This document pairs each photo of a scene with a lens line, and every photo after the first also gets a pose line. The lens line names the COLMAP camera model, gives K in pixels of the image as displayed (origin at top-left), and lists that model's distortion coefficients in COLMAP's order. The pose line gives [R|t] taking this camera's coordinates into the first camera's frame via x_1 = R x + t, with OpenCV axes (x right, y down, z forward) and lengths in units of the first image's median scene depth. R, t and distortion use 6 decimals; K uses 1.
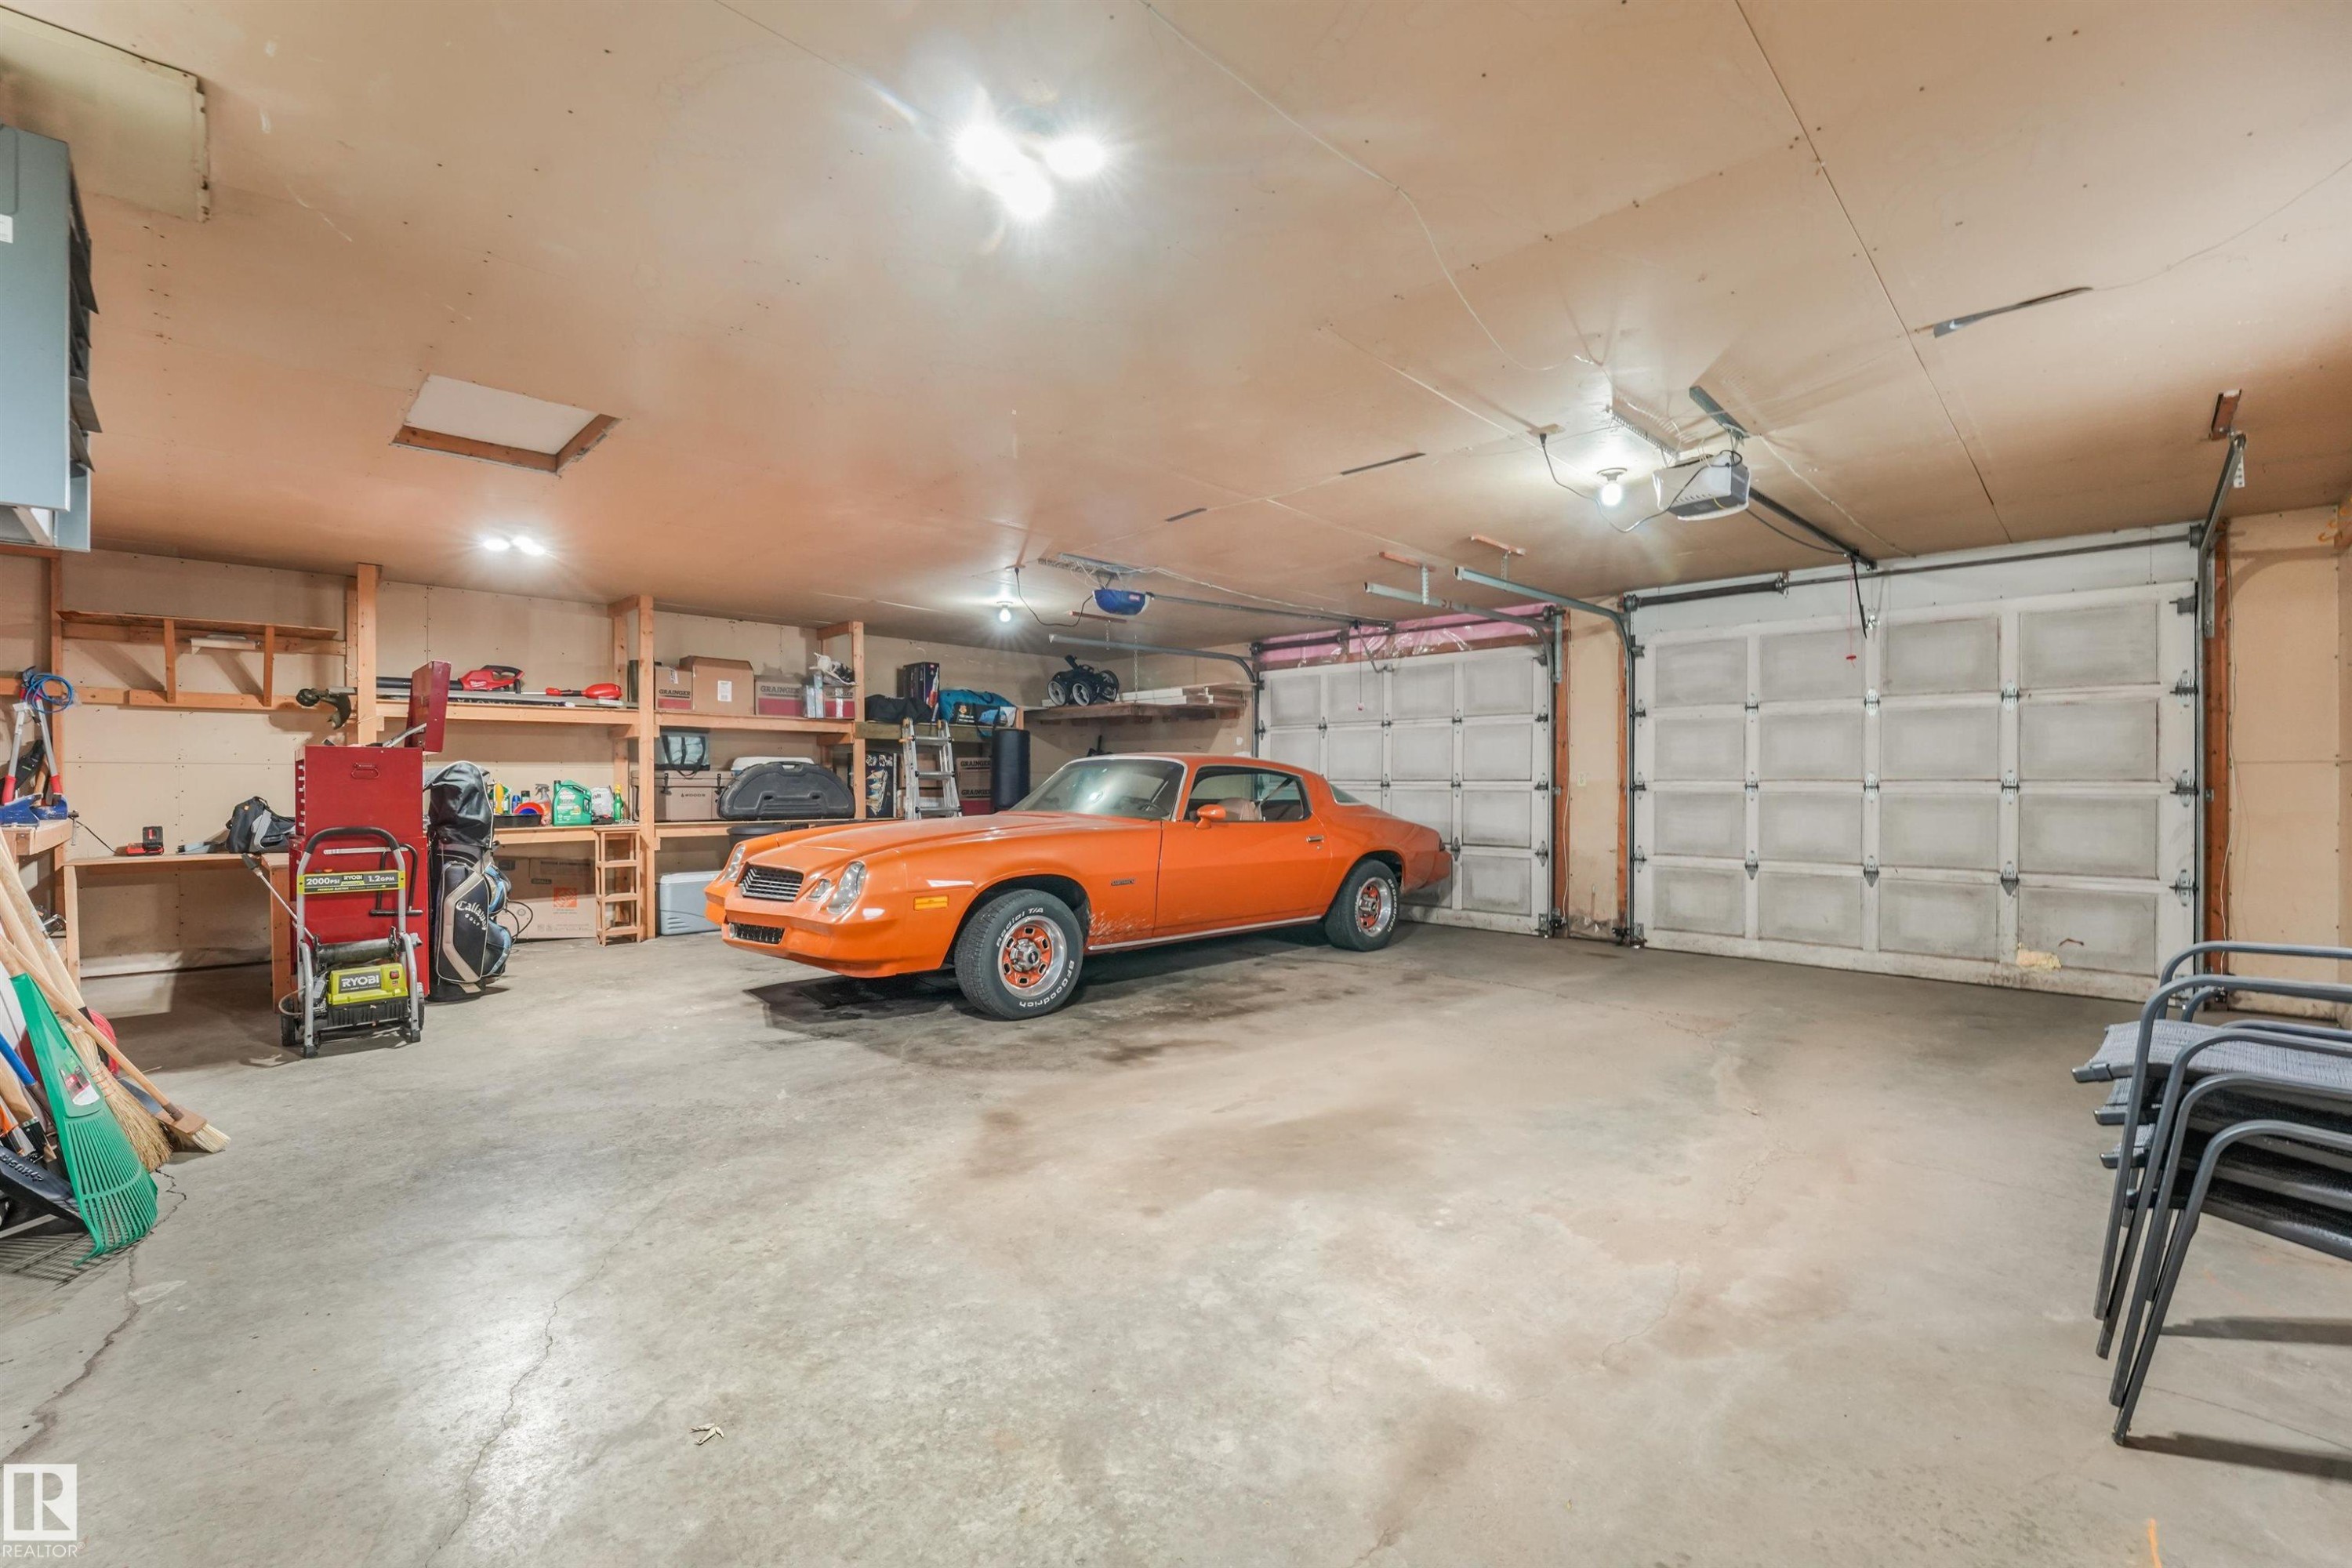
lens RADIAL K [[971.6, 0, 1171.0], [0, 971.6, 775.5], [0, 0, 1]] dist [-0.010652, 0.000229]
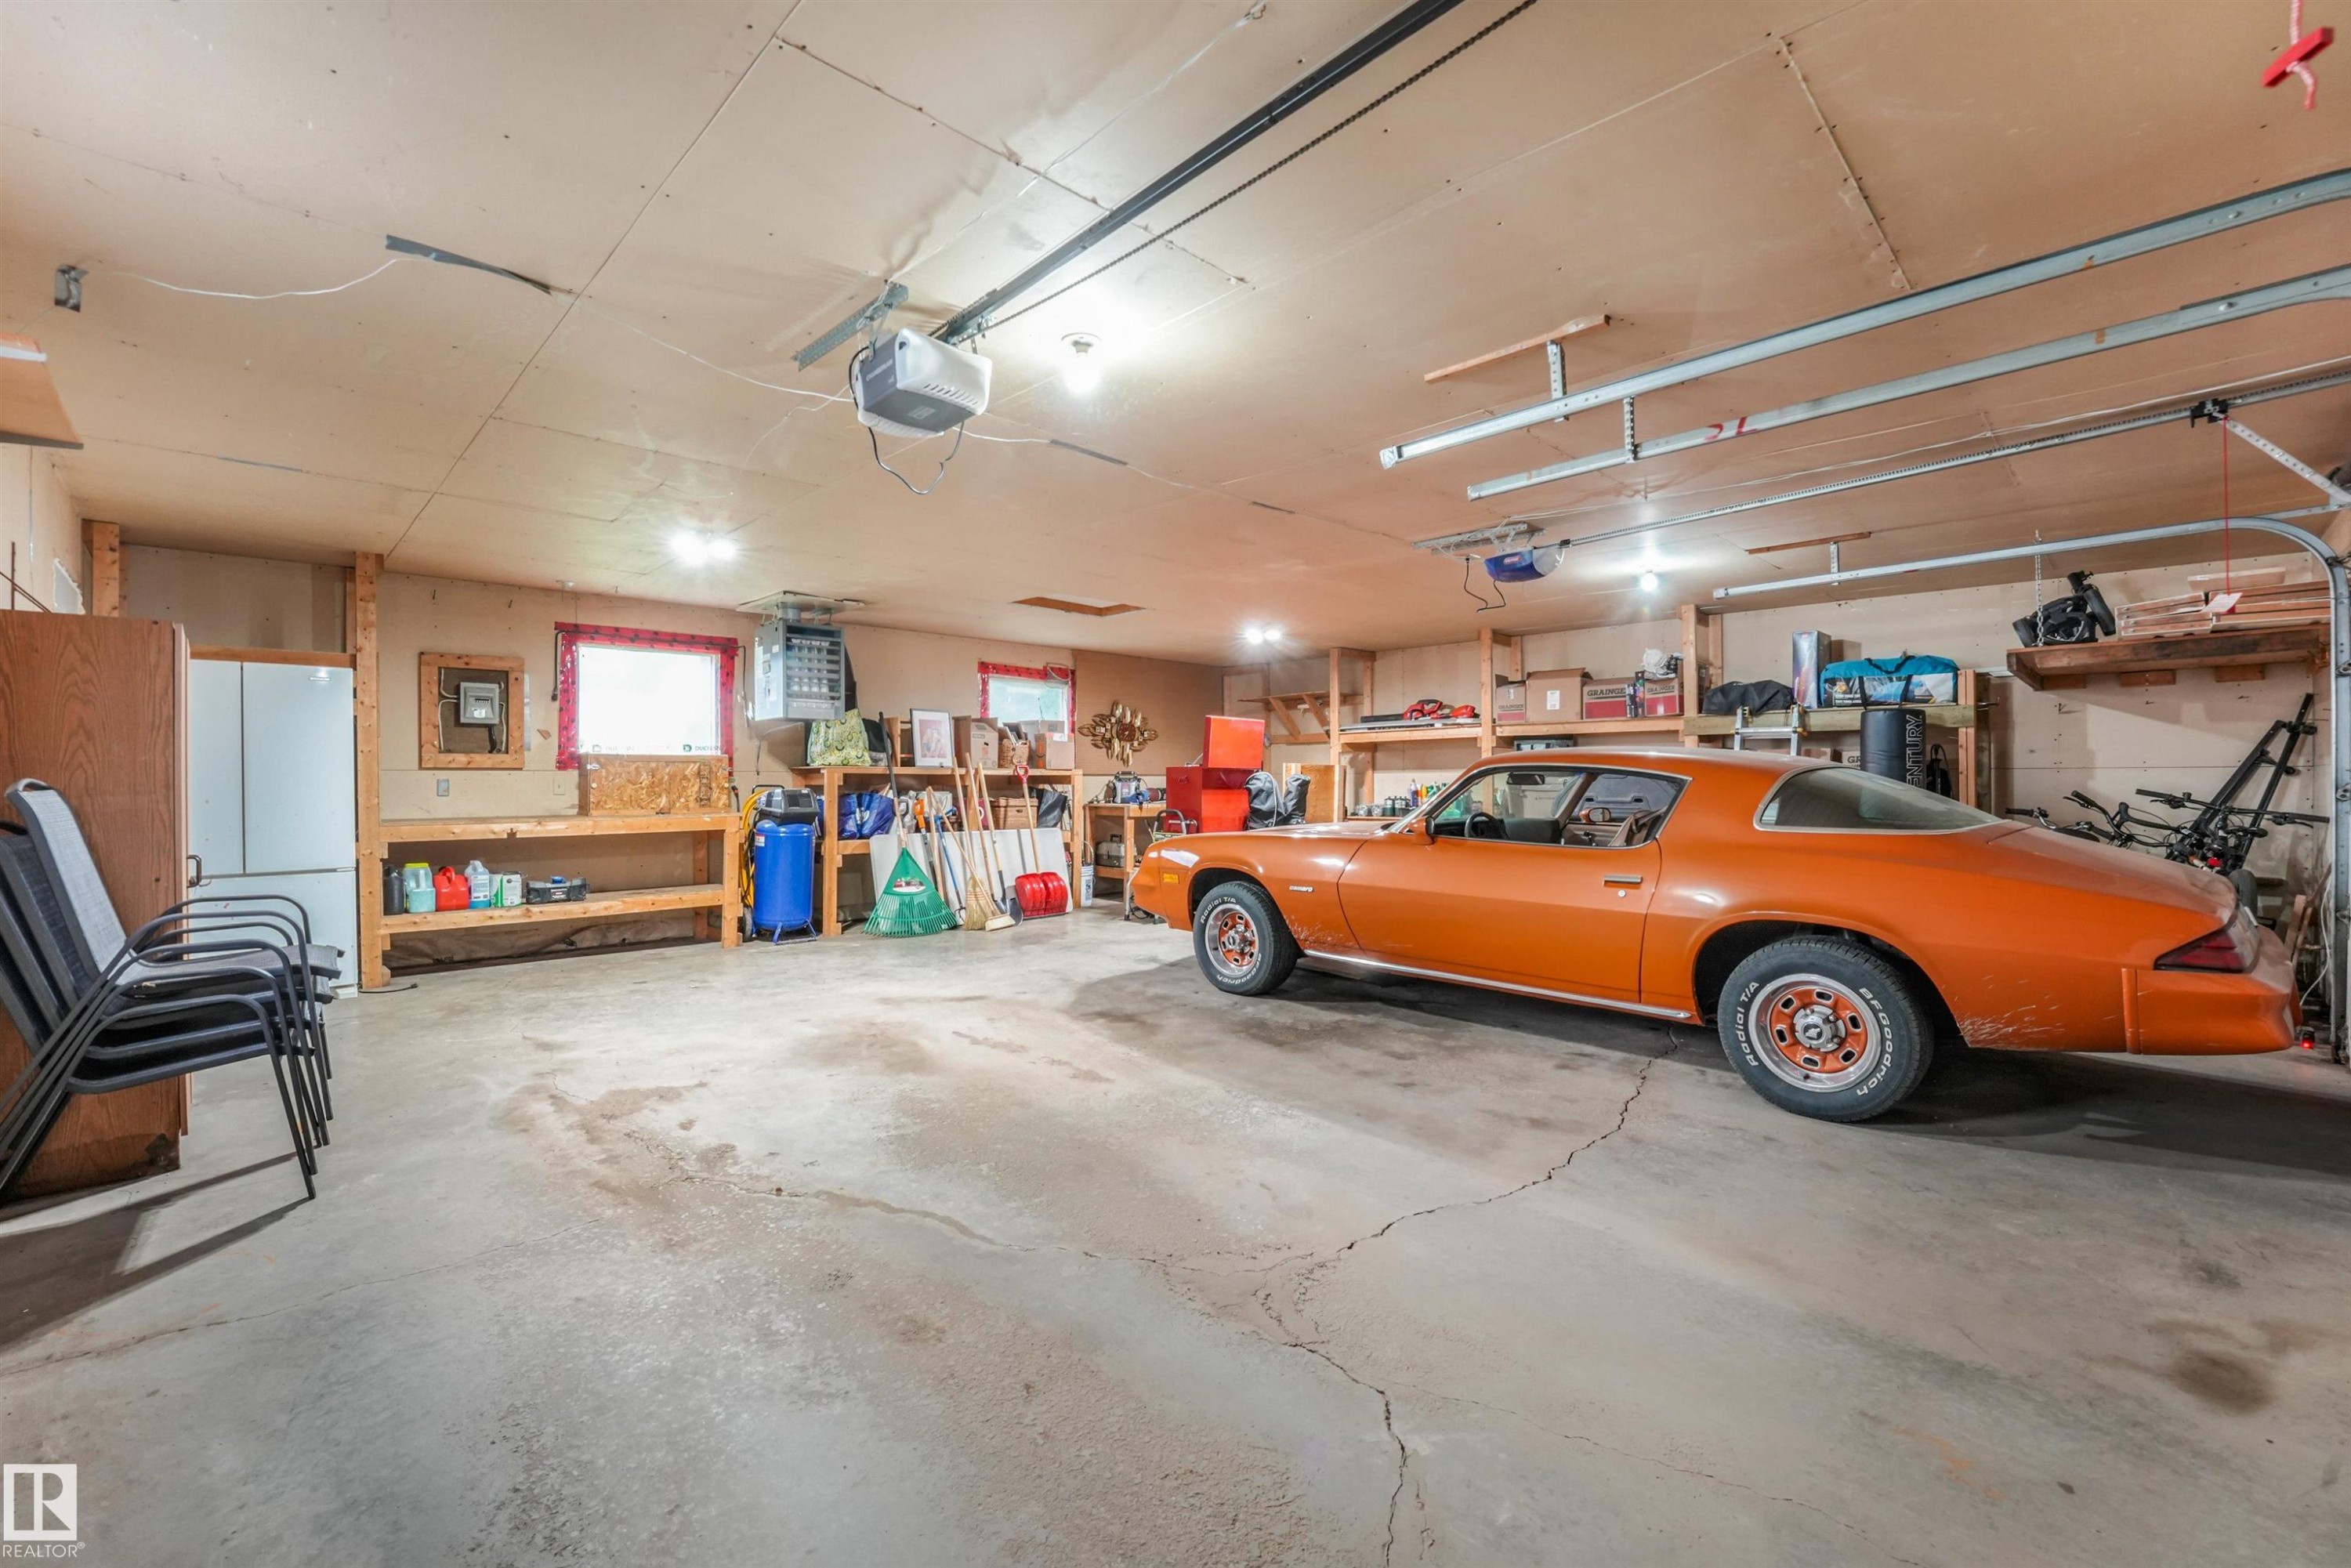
lens RADIAL K [[971.2, 0, 1170.5], [0, 971.2, 775.5], [0, 0, 1]] dist [-0.010652, 0.000229]
pose [[-0.005853, -0.003879, -0.999975, 0.881024], [0.007348, 0.999965, -0.003922, -0.002578], [0.999956, -0.007371, -0.005825, 0.824692]]
